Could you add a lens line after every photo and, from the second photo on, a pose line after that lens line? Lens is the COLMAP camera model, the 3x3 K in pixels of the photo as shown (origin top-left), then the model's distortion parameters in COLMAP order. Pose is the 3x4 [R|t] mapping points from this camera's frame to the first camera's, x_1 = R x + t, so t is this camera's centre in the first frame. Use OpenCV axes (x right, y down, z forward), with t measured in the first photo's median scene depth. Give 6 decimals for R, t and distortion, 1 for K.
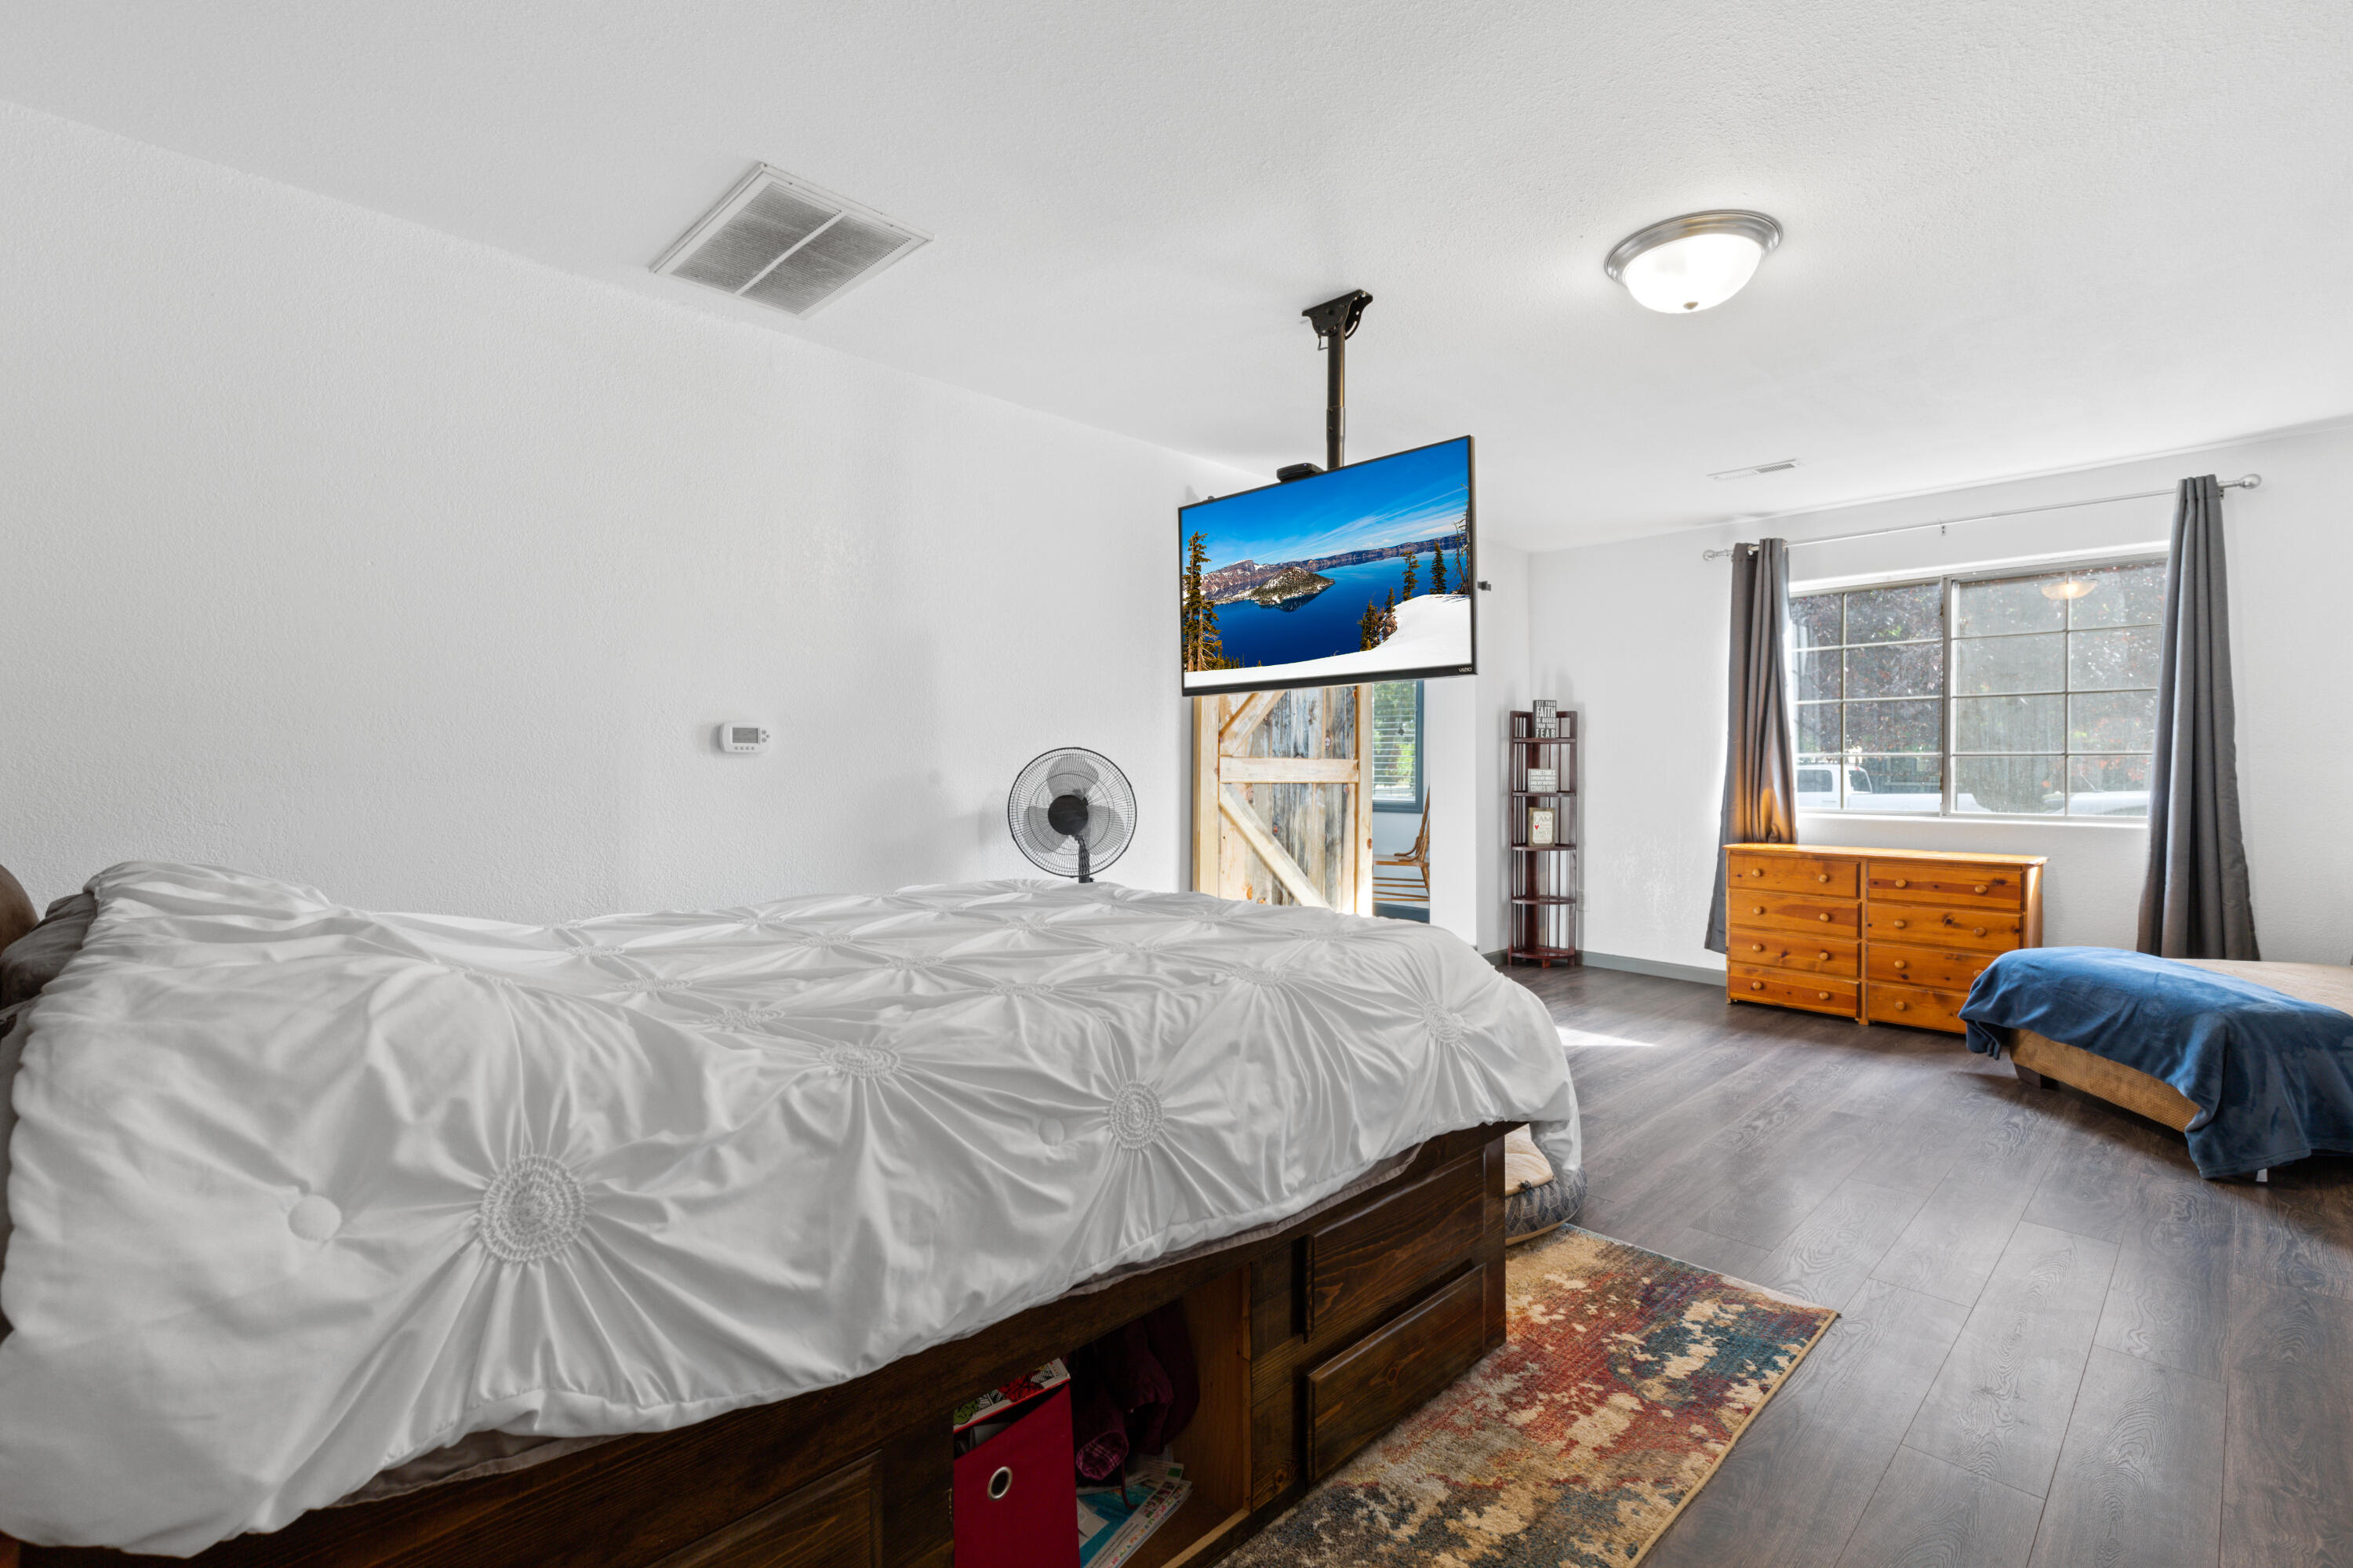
lens RADIAL K [[1068.4, 0, 1176.5], [0, 1068.4, 784.0], [0, 0, 1]] dist [0.008630, -0.000013]
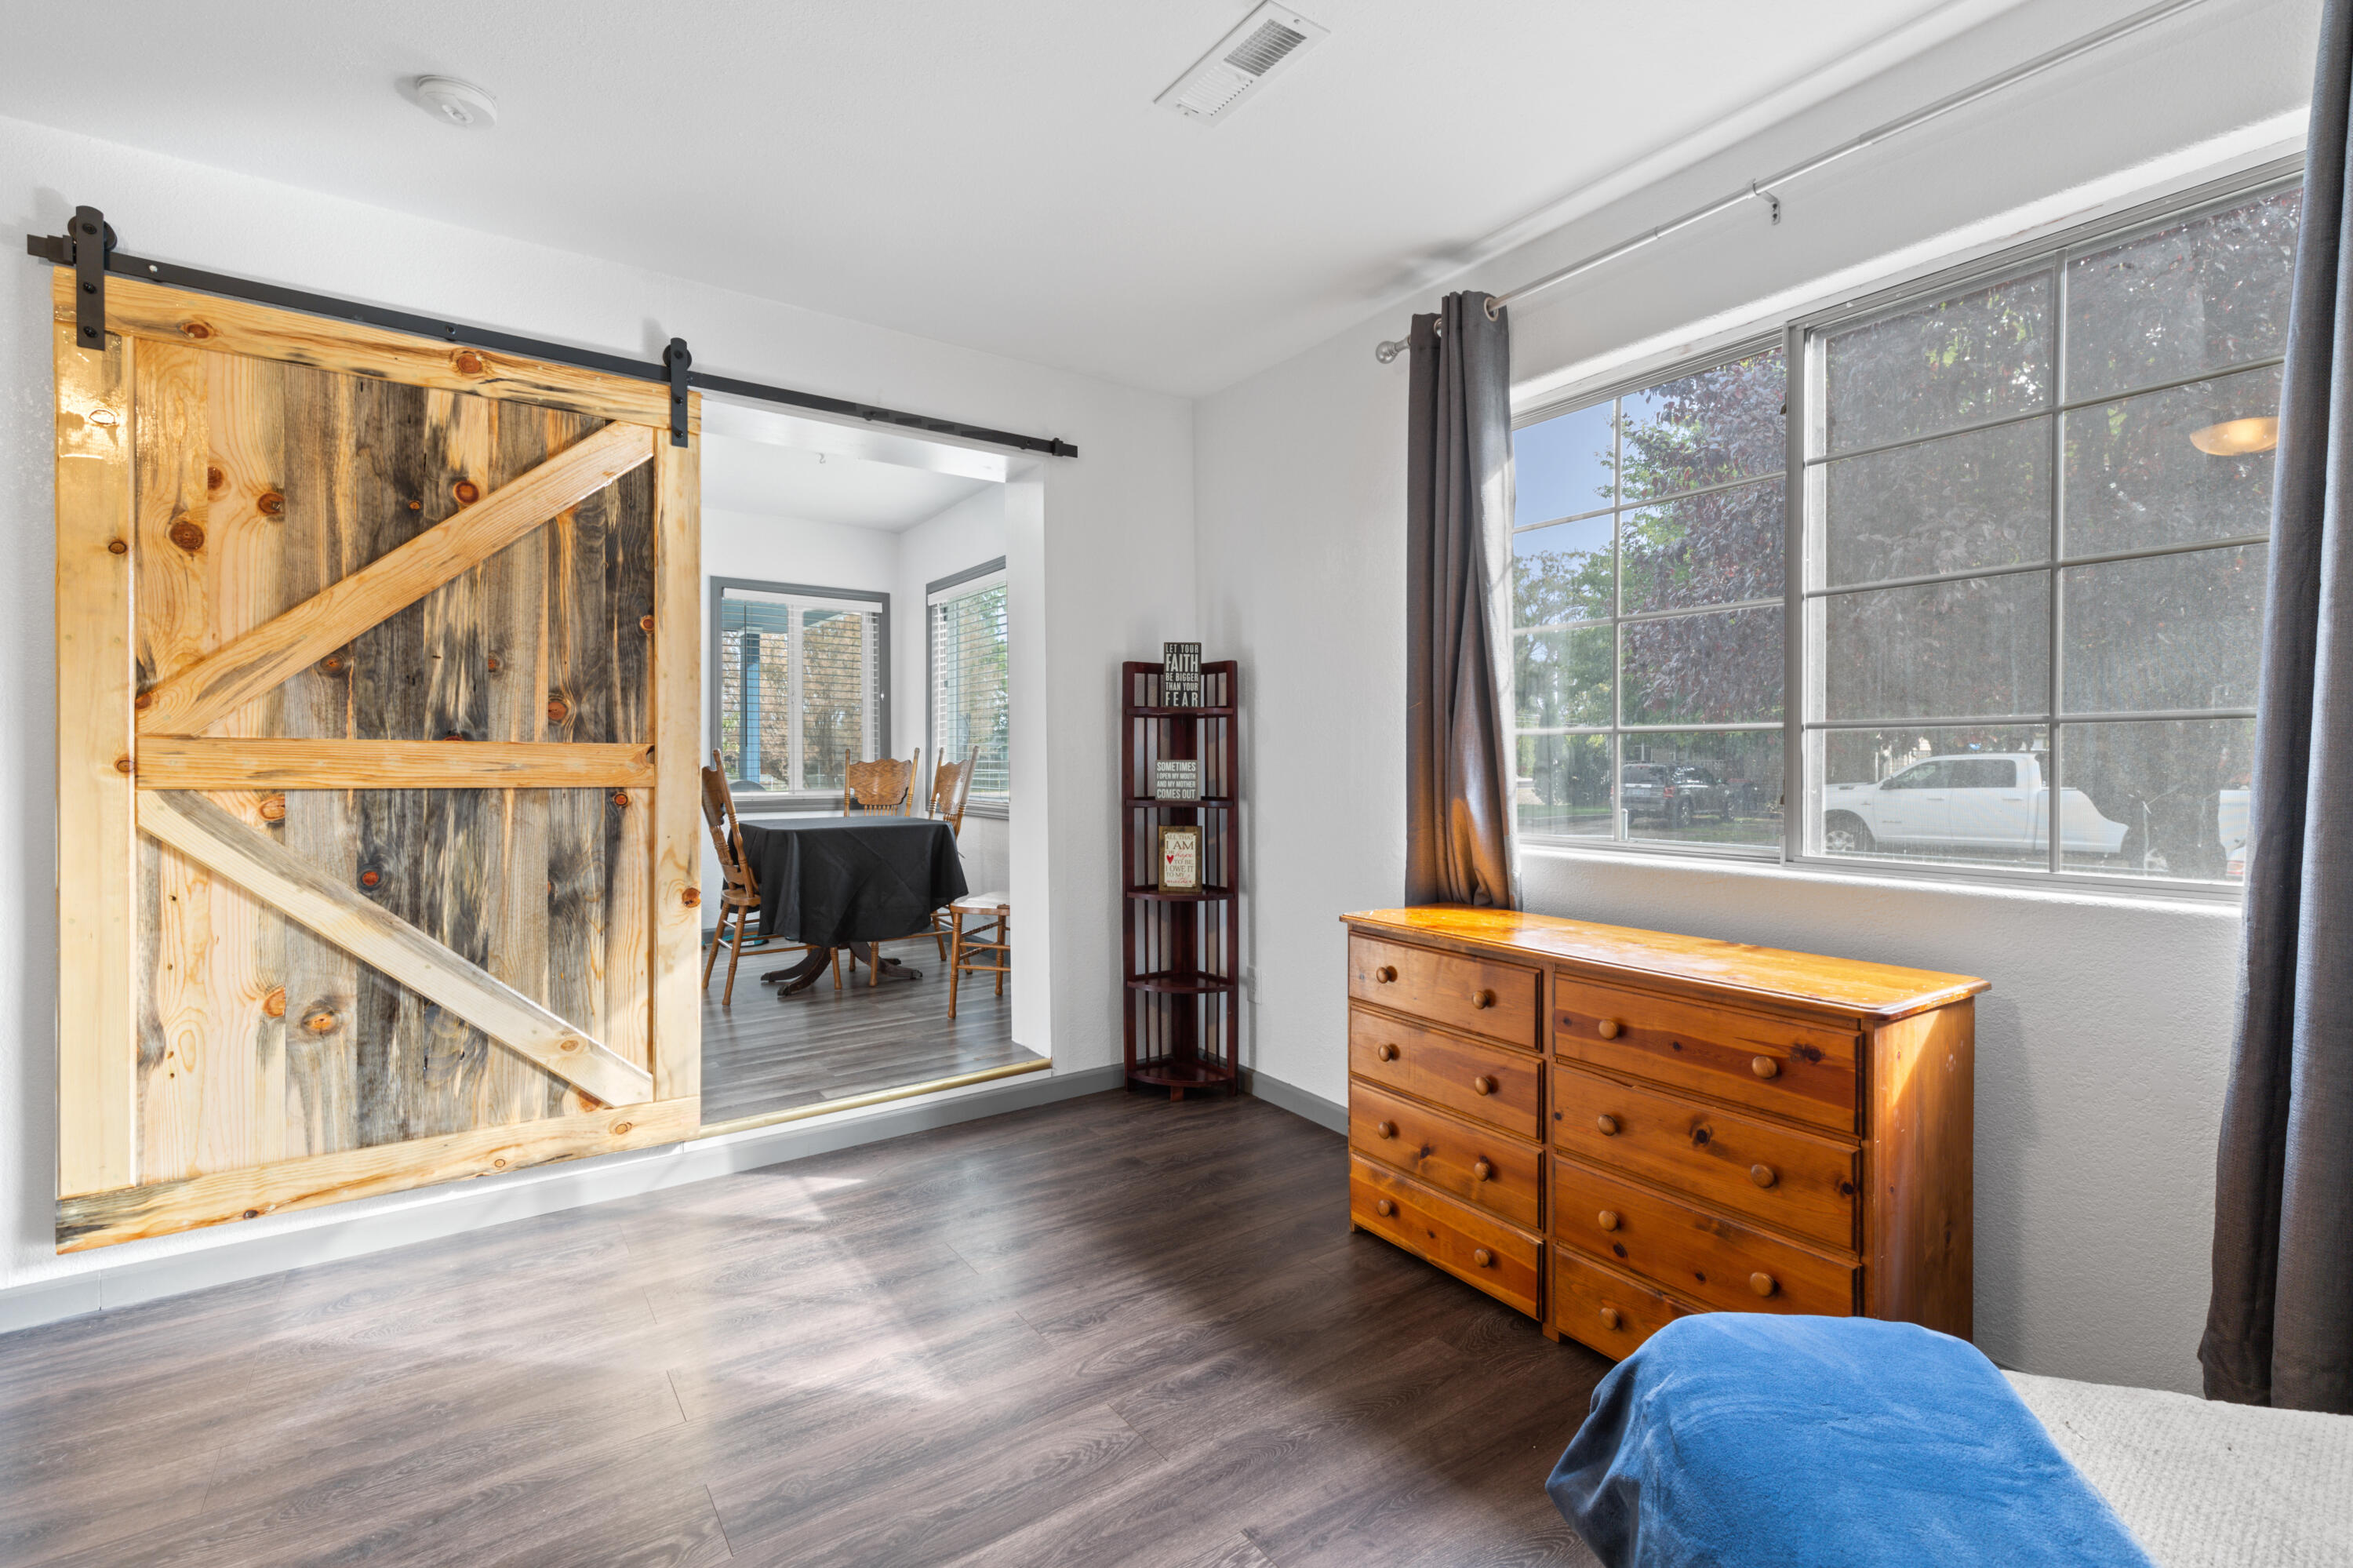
lens RADIAL K [[1068.4, 0, 1176.5], [0, 1068.4, 784.0], [0, 0, 1]] dist [0.008630, -0.000013]
pose [[0.987186, 0.000745, -0.159573, 0.562768], [0.000301, 0.999979, 0.006528, -0.006292], [0.159574, -0.006492, 0.987165, 0.547069]]
